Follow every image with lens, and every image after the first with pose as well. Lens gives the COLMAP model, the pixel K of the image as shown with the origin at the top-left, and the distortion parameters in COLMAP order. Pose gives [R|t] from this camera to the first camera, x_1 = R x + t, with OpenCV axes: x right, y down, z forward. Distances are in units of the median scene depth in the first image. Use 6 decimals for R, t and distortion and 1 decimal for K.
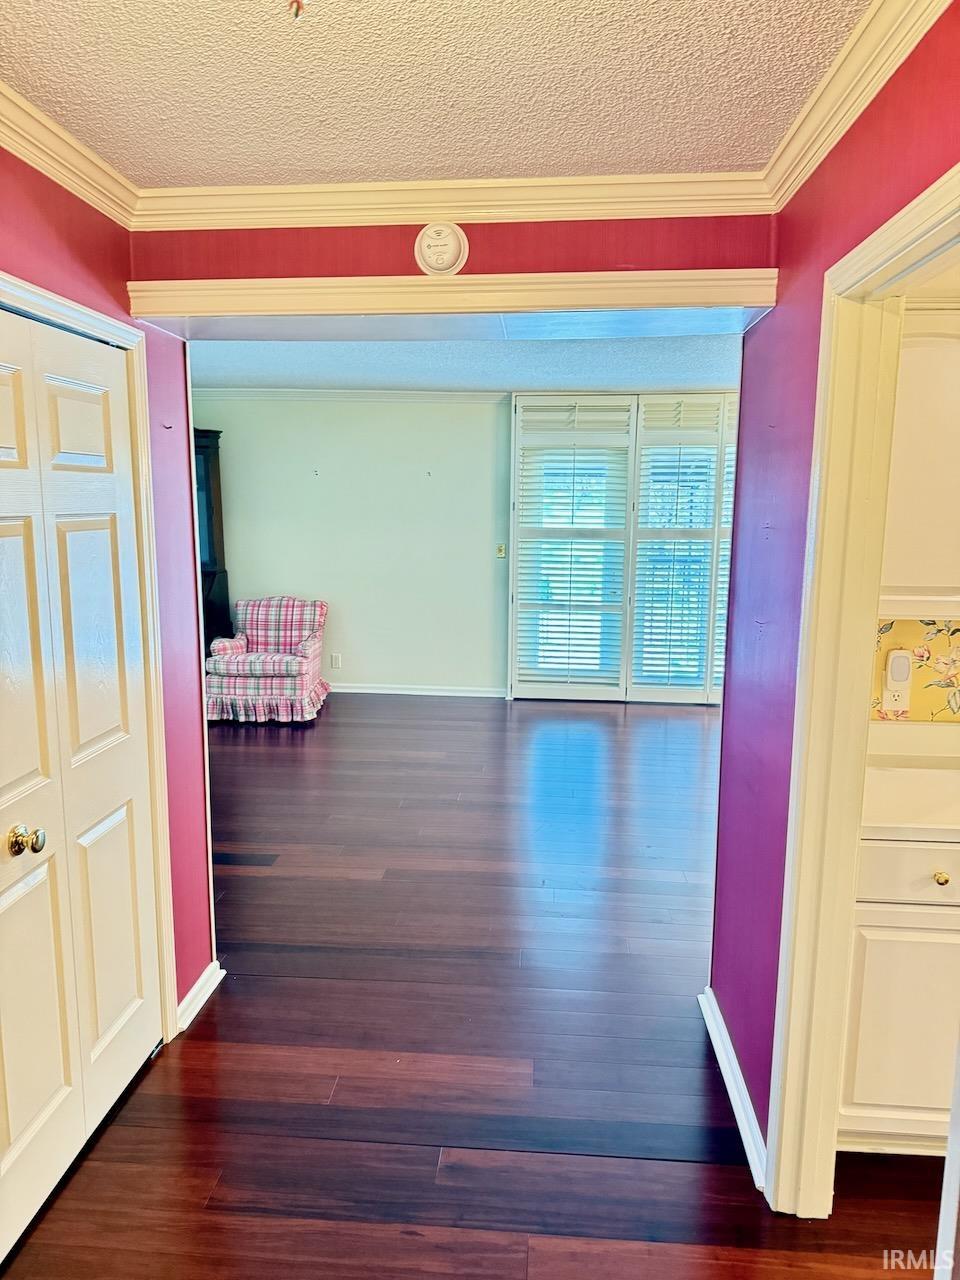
lens RADIAL K [[902.0, 0, 480.0], [0, 902.0, 640.0], [0, 0, 1]] dist [0.121810, -0.137999]
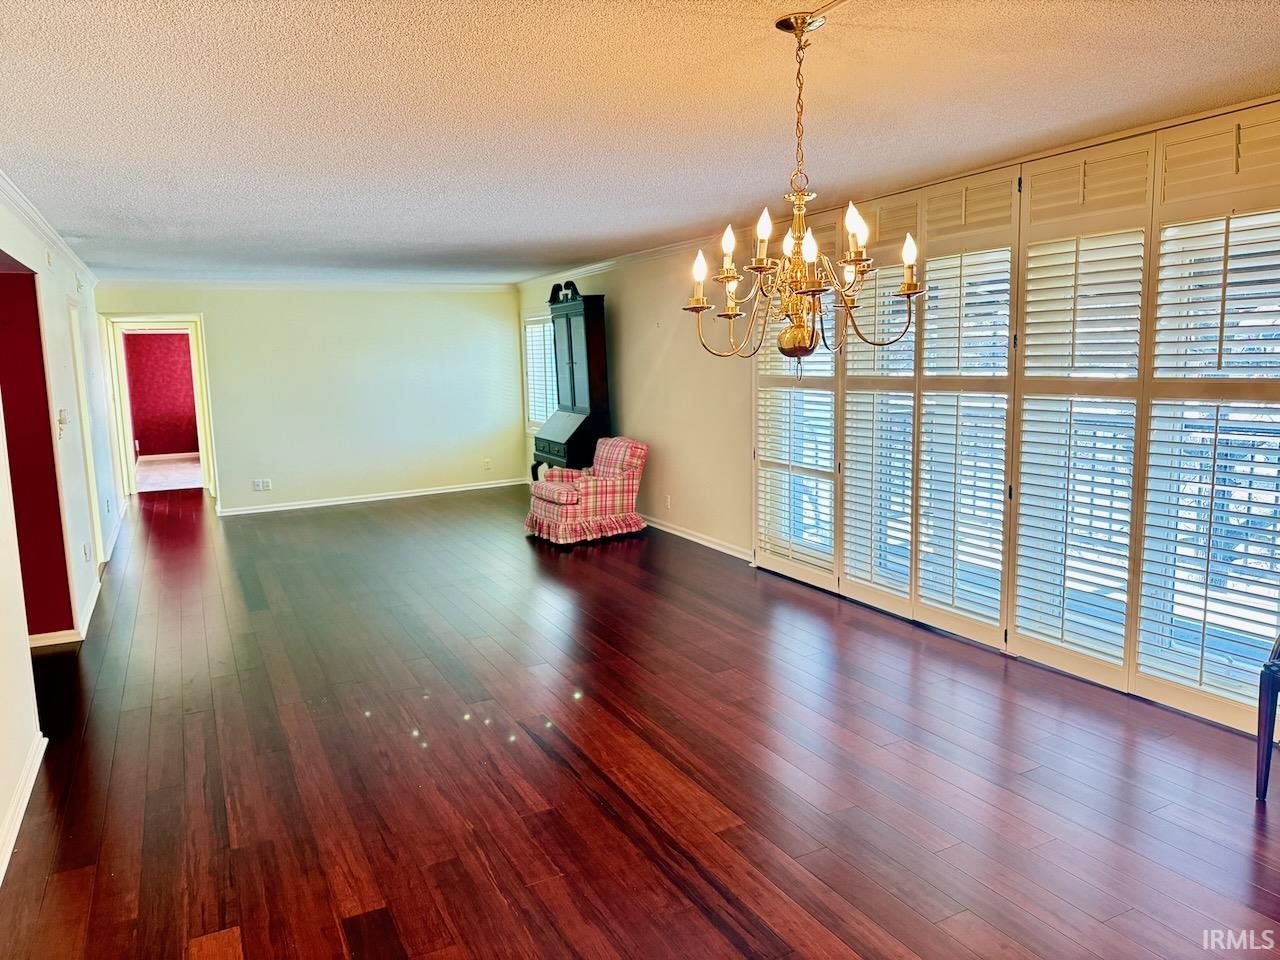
lens RADIAL K [[902.0, 0, 628.0], [0, 902.0, 476.3], [0, 0, 1]] dist [0.121810, -0.137999]
pose [[0.528296, 0.093270, -0.843922, 0.739090], [-0.098222, 0.993988, 0.048369, -0.056066], [0.843360, 0.057339, 0.534281, 0.426030]]
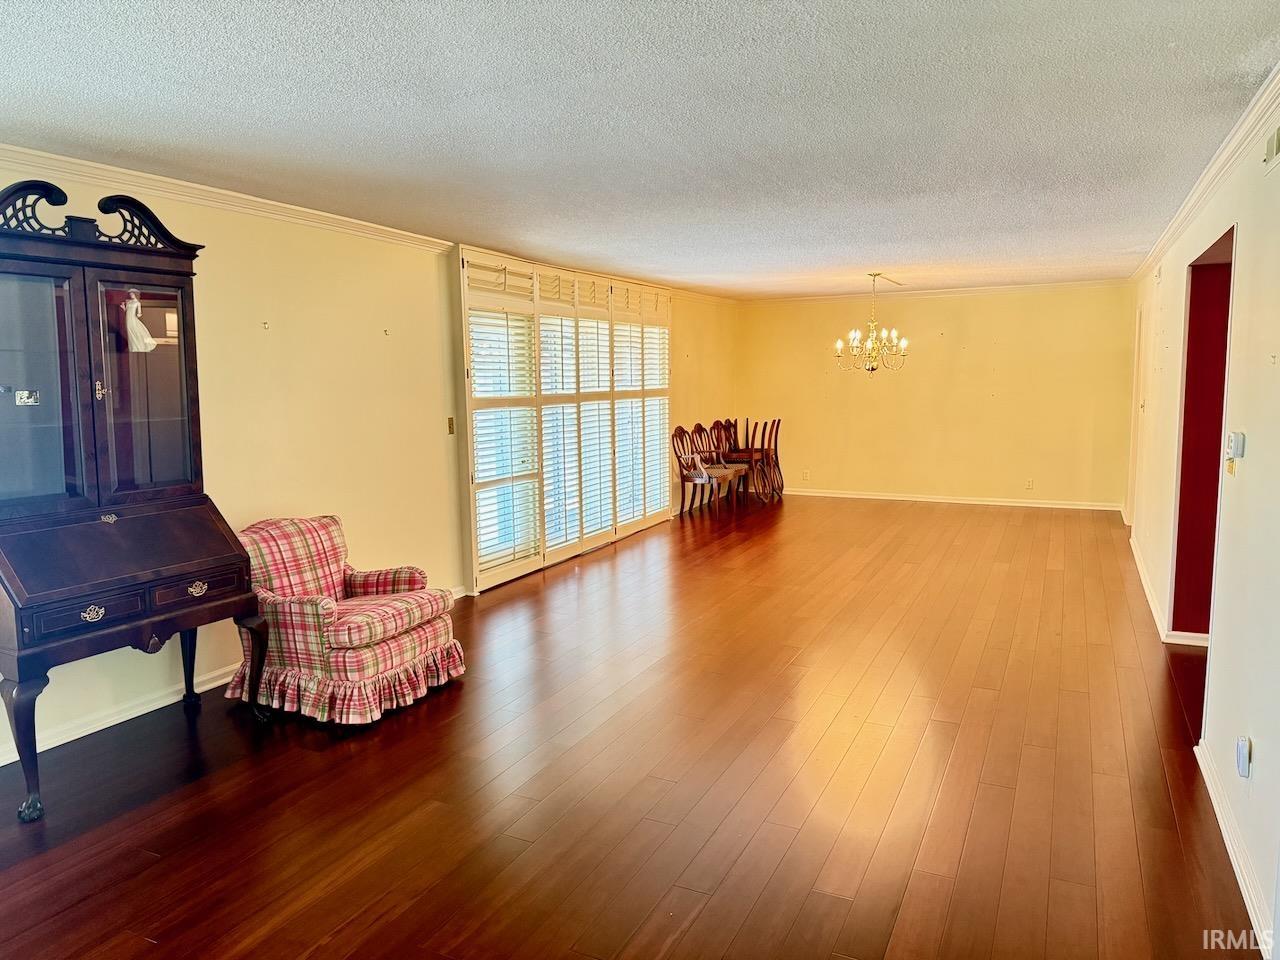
lens RADIAL K [[902.0, 0, 628.0], [0, 902.0, 476.3], [0, 0, 1]] dist [0.121810, -0.137999]
pose [[0.348151, -0.115231, 0.930329, -0.738964], [0.155837, 0.985722, 0.063774, -0.082124], [-0.924395, 0.122777, 0.361137, 0.555168]]
